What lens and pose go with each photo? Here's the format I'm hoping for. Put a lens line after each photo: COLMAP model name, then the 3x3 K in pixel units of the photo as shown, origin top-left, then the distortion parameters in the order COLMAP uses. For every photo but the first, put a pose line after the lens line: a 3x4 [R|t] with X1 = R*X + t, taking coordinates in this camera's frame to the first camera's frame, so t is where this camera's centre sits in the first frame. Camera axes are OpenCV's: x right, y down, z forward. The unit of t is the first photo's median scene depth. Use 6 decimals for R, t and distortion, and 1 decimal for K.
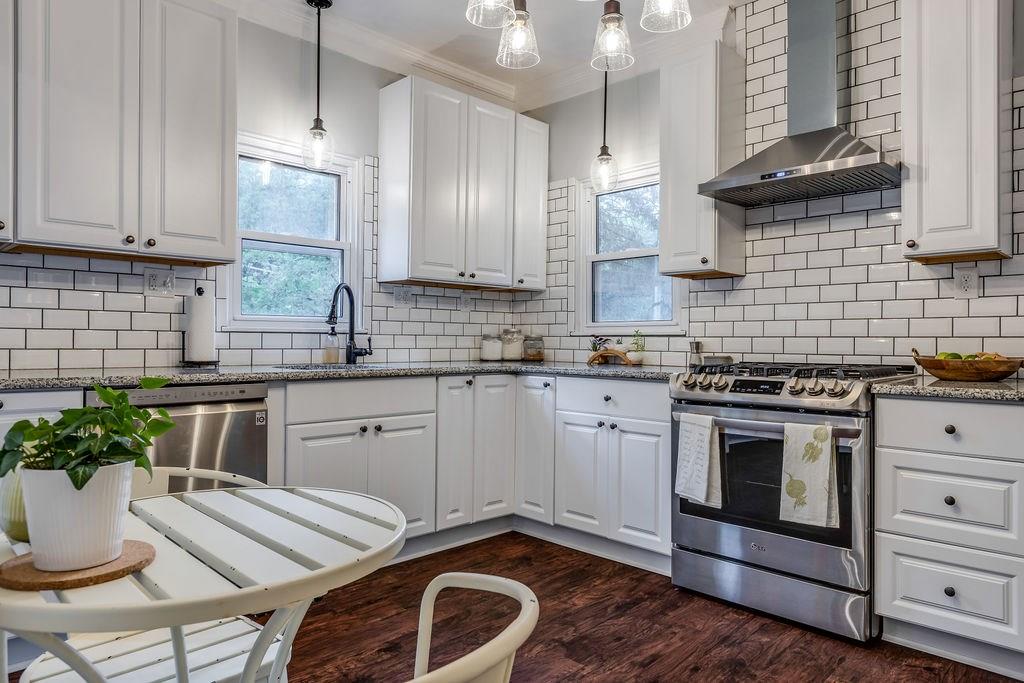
lens RADIAL K [[642.4, 0, 512.0], [0, 642.4, 341.5], [0, 0, 1]] dist [-0.000133, 0.000096]
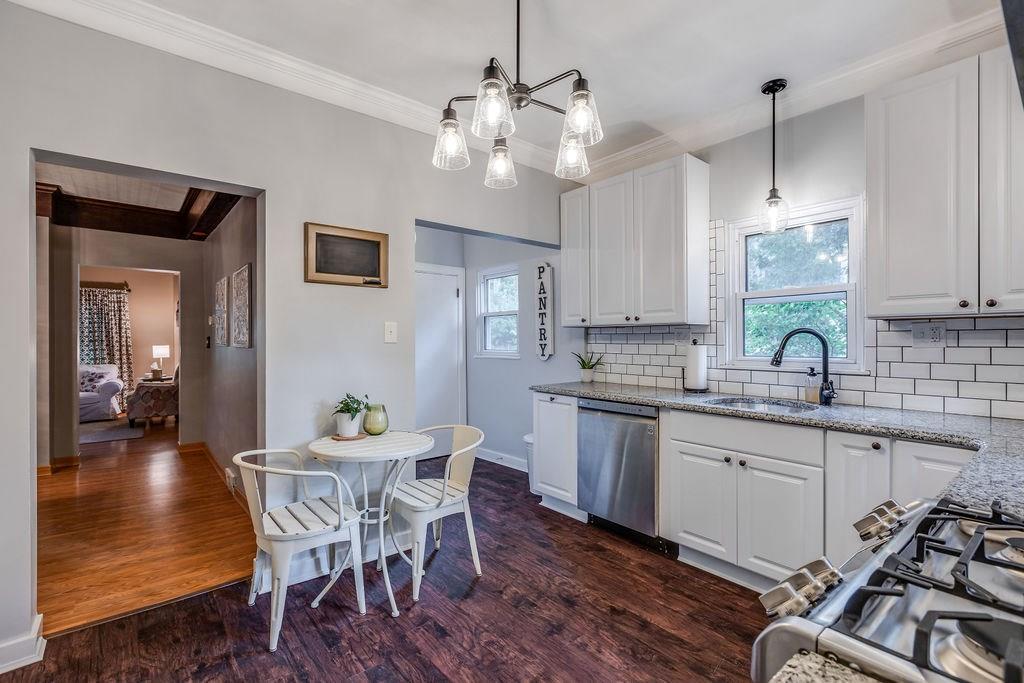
lens RADIAL K [[468.6, 0, 512.0], [0, 468.6, 341.5], [0, 0, 1]] dist [-0.004282, -0.000187]
pose [[-0.097365, -0.006580, -0.995227, 0.652473], [-0.005074, 0.999968, -0.006115, -0.071007], [0.995236, 0.004454, -0.097395, 0.685091]]
